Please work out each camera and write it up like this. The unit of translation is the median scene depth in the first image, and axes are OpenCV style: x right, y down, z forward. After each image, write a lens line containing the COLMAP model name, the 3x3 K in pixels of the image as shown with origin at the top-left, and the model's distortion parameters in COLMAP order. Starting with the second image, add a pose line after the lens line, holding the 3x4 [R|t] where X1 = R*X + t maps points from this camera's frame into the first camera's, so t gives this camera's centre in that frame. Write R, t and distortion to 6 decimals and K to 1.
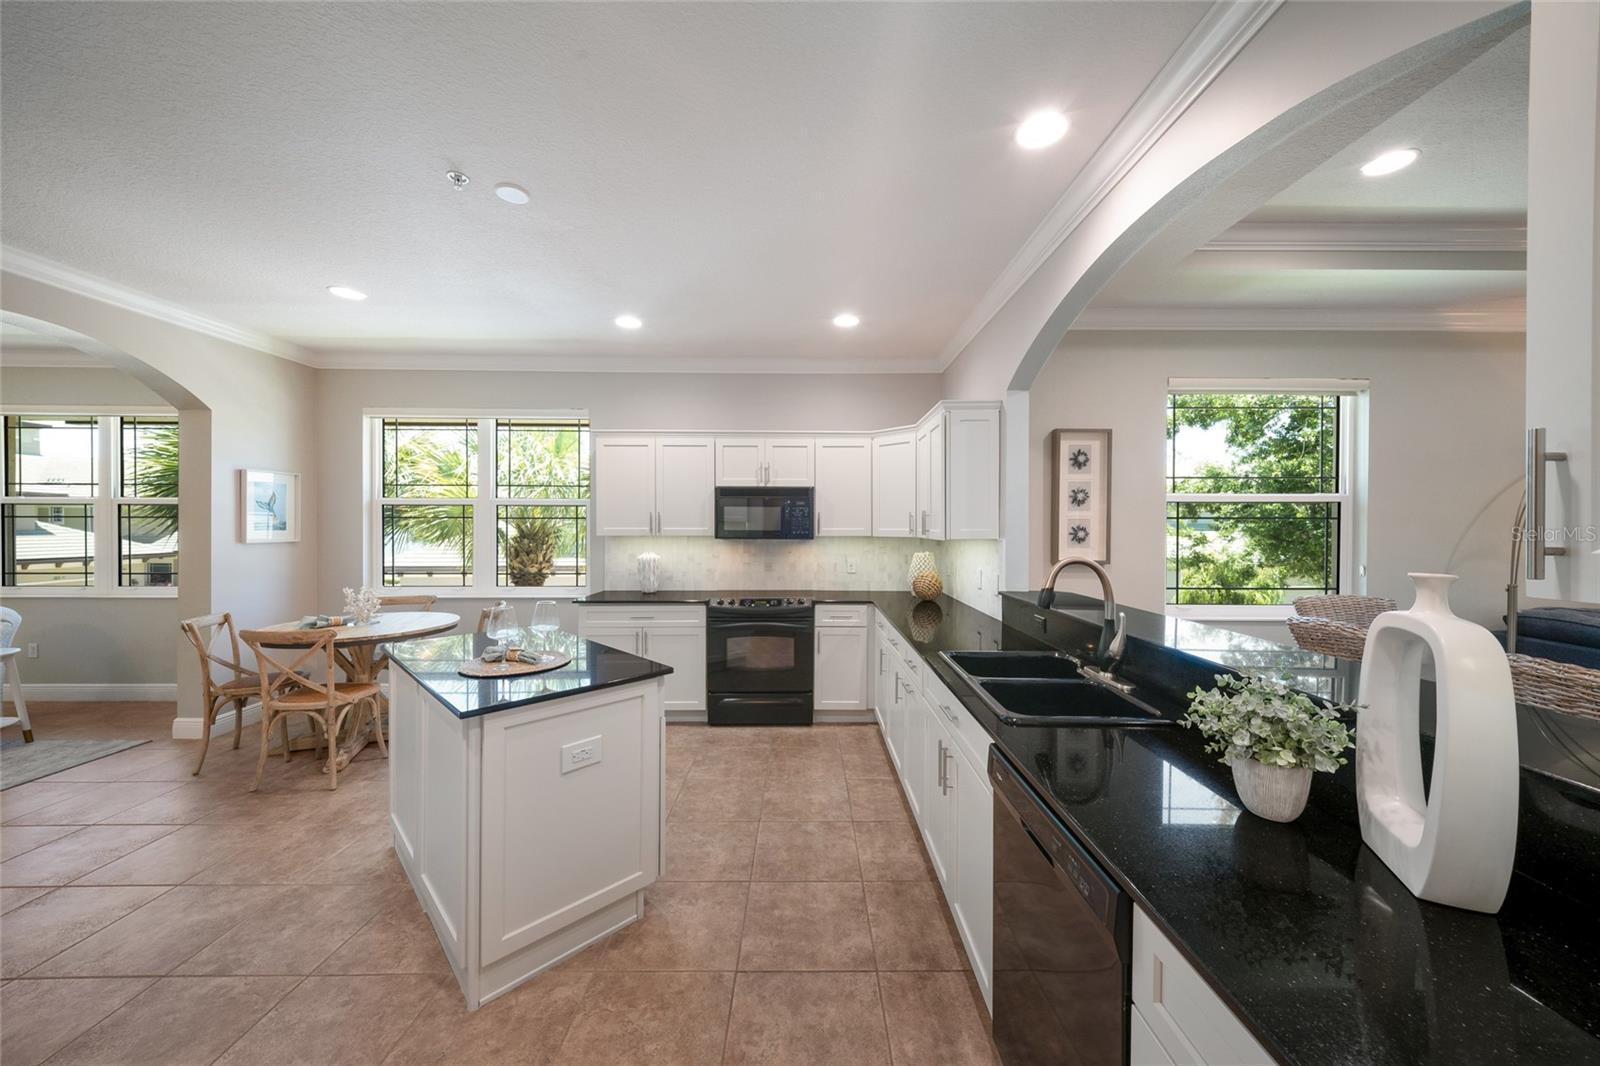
lens RADIAL K [[564.1, 0, 808.6], [0, 564.1, 527.3], [0, 0, 1]] dist [0.007776, -0.000318]
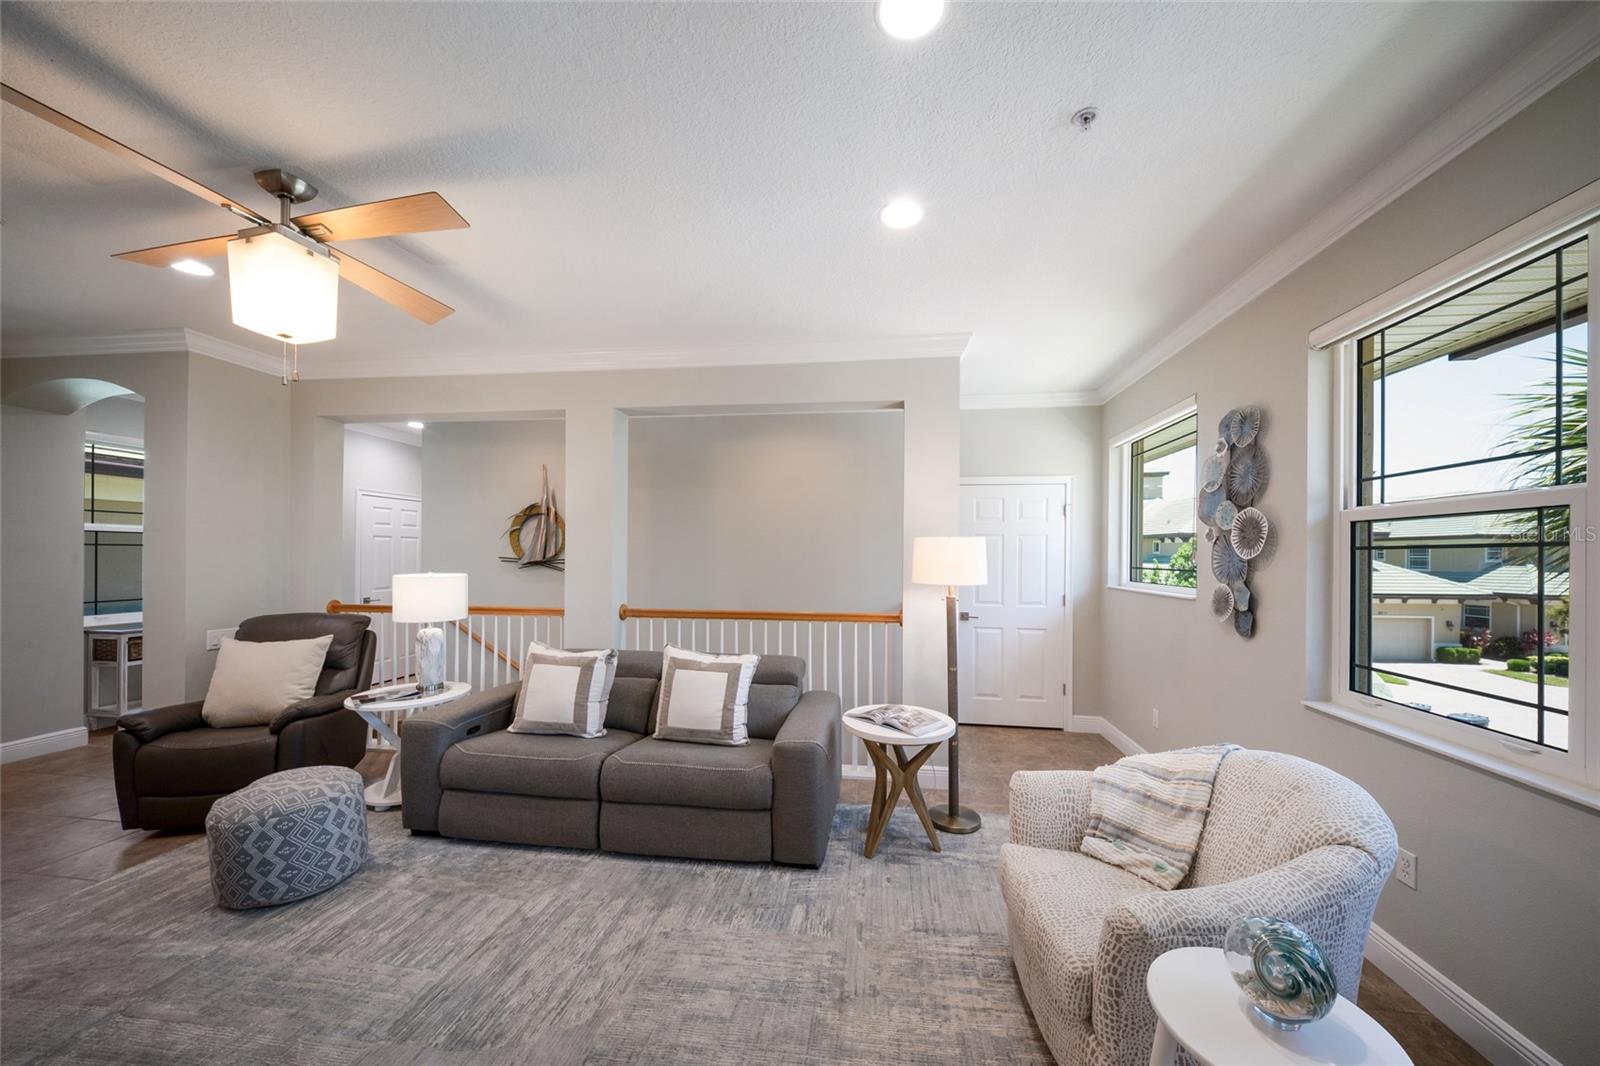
lens RADIAL K [[569.8, 0, 825.3], [0, 569.8, 551.5], [0, 0, 1]] dist [0.000571, -0.000173]
pose [[-0.123417, -0.011117, -0.992293, -1.019201], [-0.015415, 0.999838, -0.009284, -0.007597], [0.992235, 0.014150, -0.123568, 0.724303]]
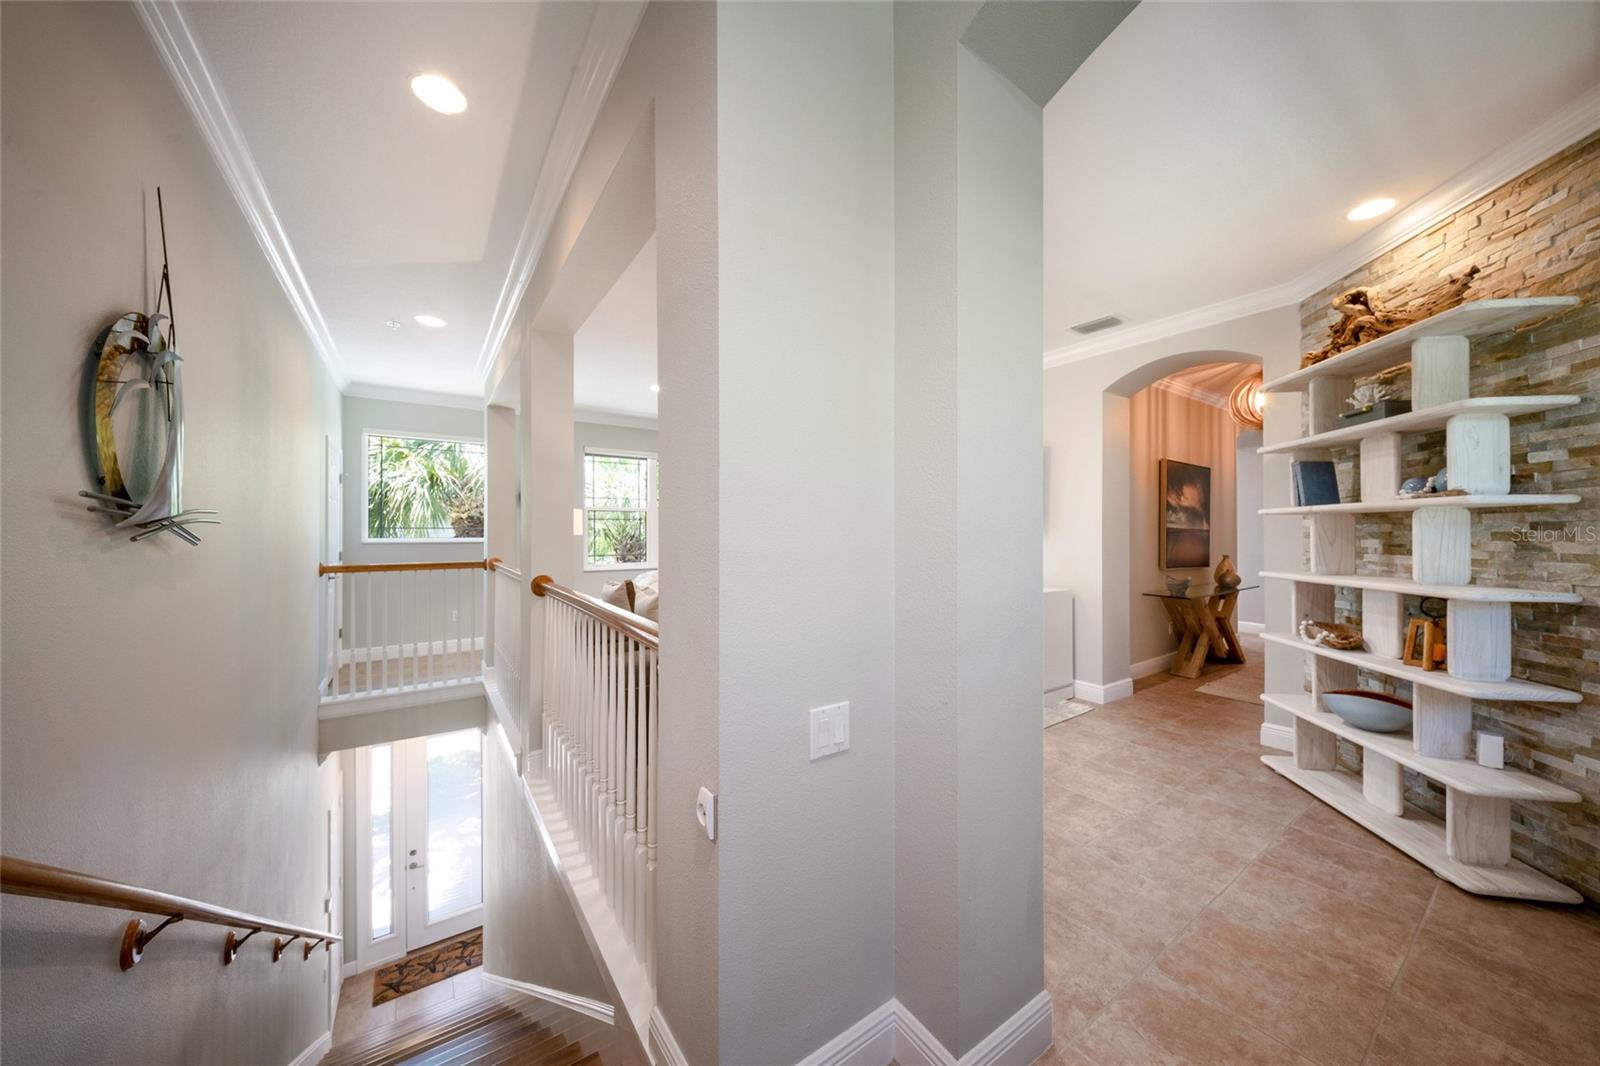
lens RADIAL K [[551.5, 0, 809.2], [0, 551.5, 541.4], [0, 0, 1]] dist [0.021845, -0.010119]
pose [[0.819810, -0.015617, 0.572423, -2.111909], [0.010397, 0.999869, 0.012387, 0.025801], [-0.572542, -0.004204, 0.819865, -0.672992]]
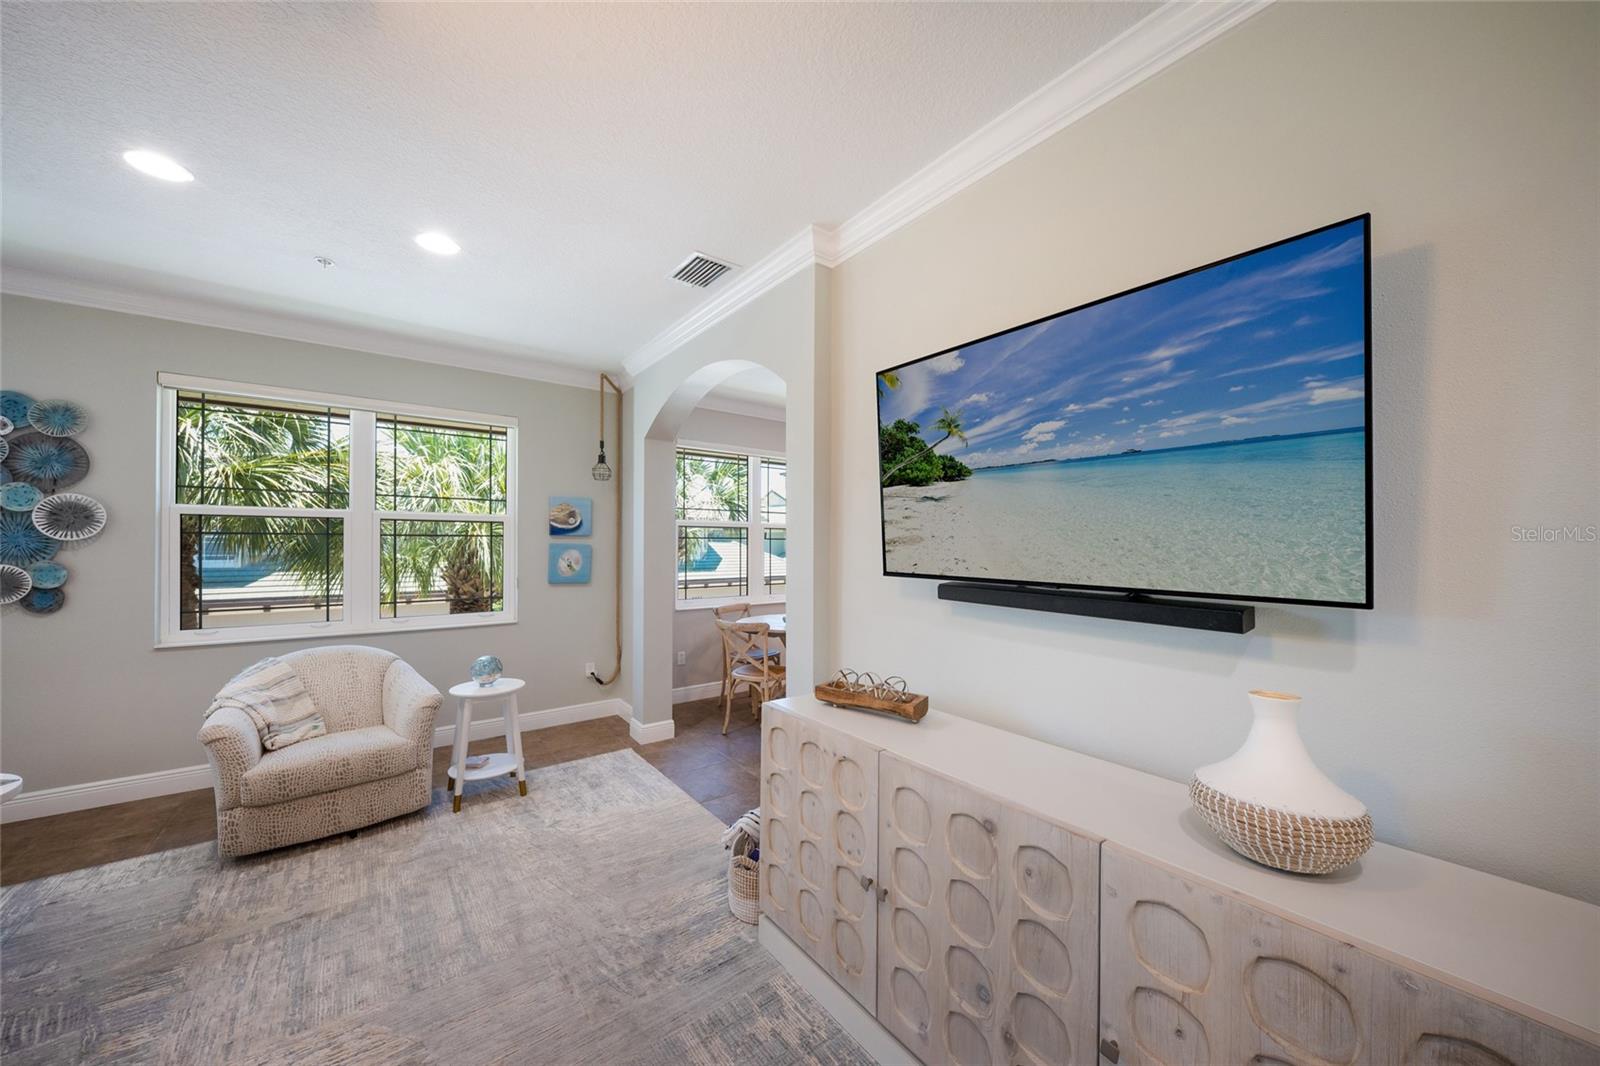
lens RADIAL K [[551.5, 0, 809.2], [0, 551.5, 541.4], [0, 0, 1]] dist [0.021845, -0.010119]
pose [[0.781564, 0.001427, 0.623823, -1.453272], [0.002357, 0.999983, -0.005240, -0.002851], [-0.623821, 0.005565, 0.781548, -0.036956]]
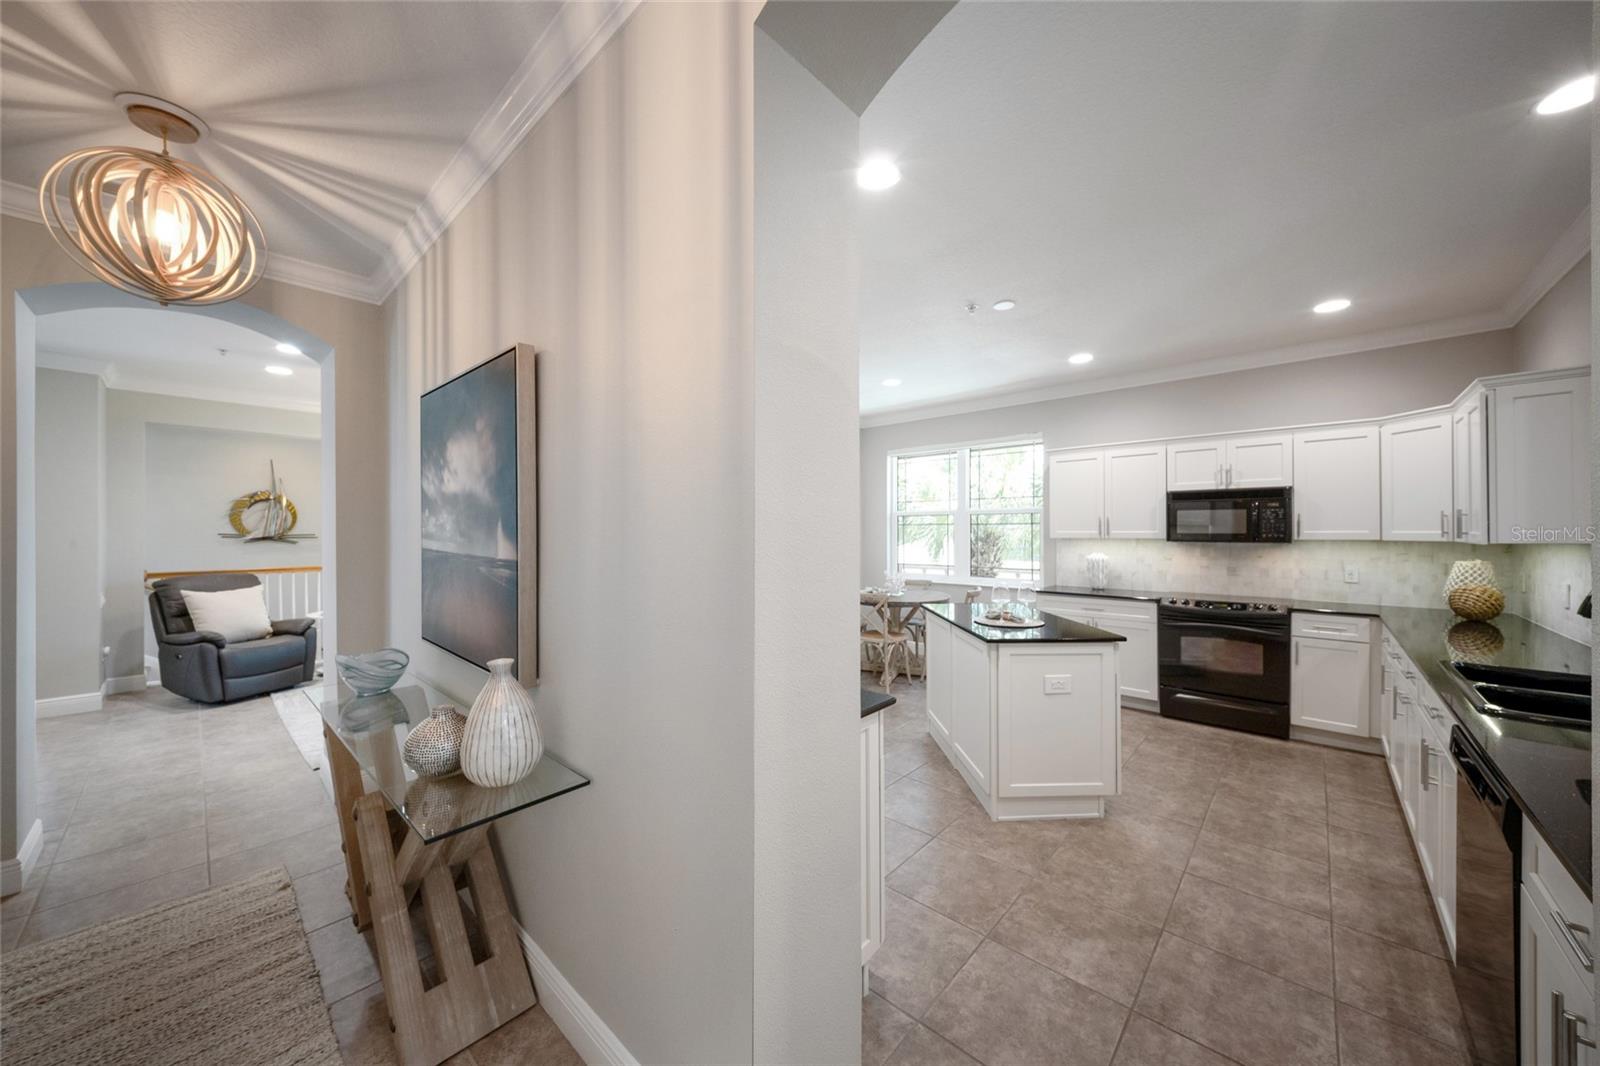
lens RADIAL K [[557.5, 0, 809.2], [0, 557.5, 527.9], [0, 0, 1]] dist [0.001050, -0.002437]
pose [[0.738265, -0.007231, -0.674472, 0.048194], [0.001770, 0.999960, -0.008784, 0.003281], [0.674508, 0.005291, 0.738248, -0.242172]]
